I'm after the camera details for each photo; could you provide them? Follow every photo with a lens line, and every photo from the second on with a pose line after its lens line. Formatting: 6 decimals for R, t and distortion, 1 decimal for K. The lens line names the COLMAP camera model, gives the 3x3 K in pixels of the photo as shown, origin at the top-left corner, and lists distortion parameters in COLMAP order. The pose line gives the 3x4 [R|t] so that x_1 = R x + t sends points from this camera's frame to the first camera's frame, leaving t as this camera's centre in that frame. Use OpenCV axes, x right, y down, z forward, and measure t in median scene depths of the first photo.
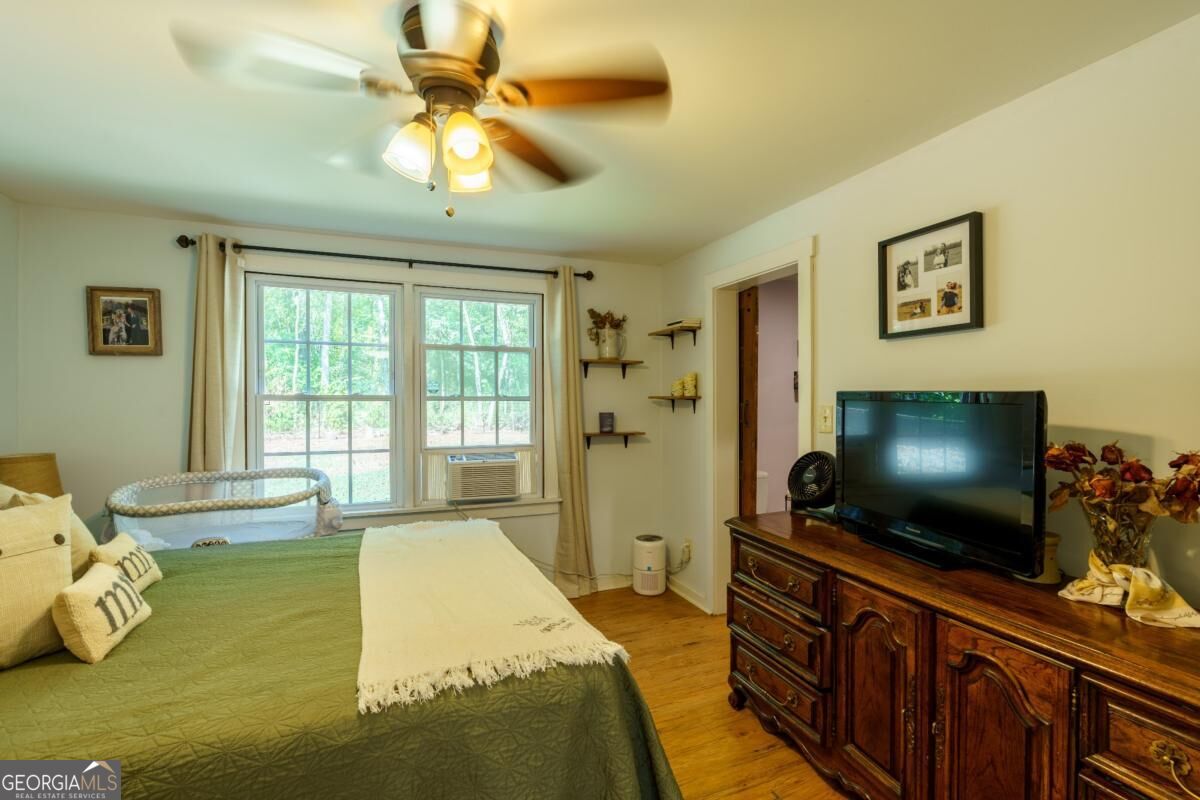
lens RADIAL K [[544.8, 0, 609.3], [0, 544.8, 404.5], [0, 0, 1]] dist [-0.010929, 0.000935]
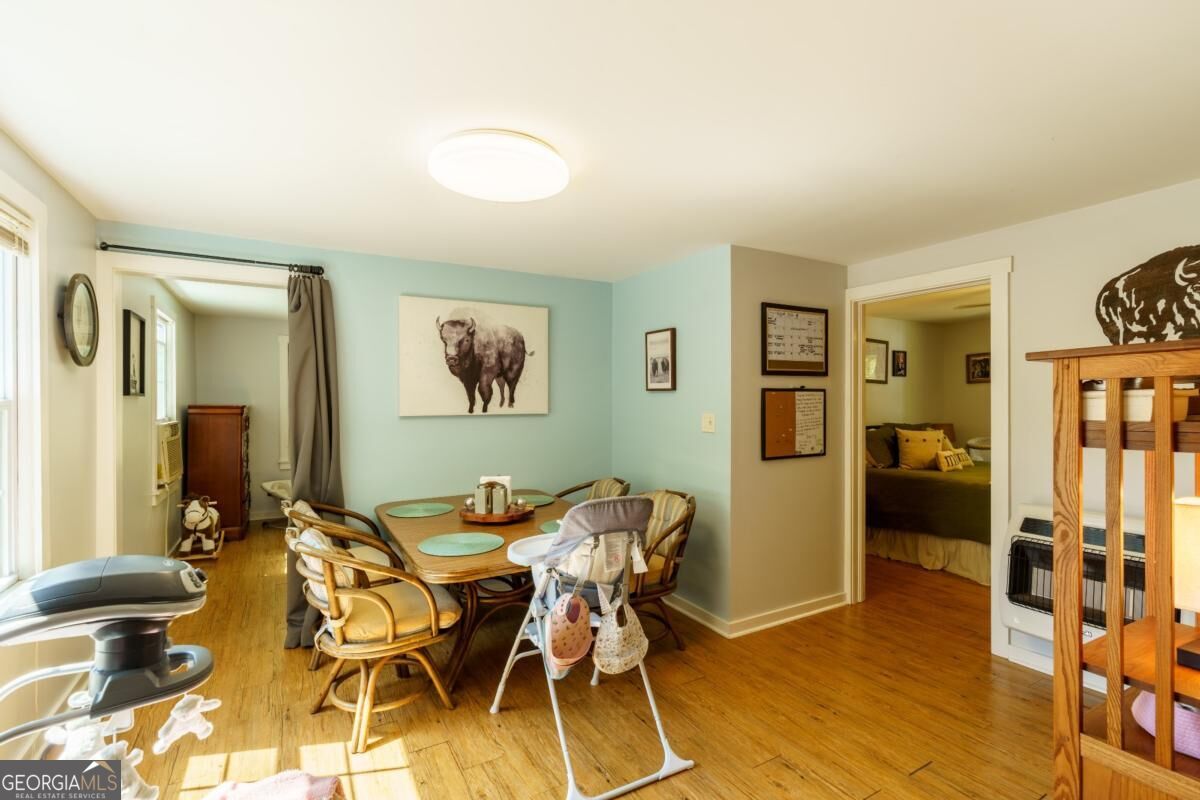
lens RADIAL K [[544.8, 0, 605.9], [0, 544.8, 403.4], [0, 0, 1]] dist [-0.010929, 0.000935]
pose [[0.127888, 0.004392, -0.991779, 1.169421], [-0.010023, 0.999945, 0.003135, 0.004431], [0.991738, 0.009540, 0.127925, -0.857834]]
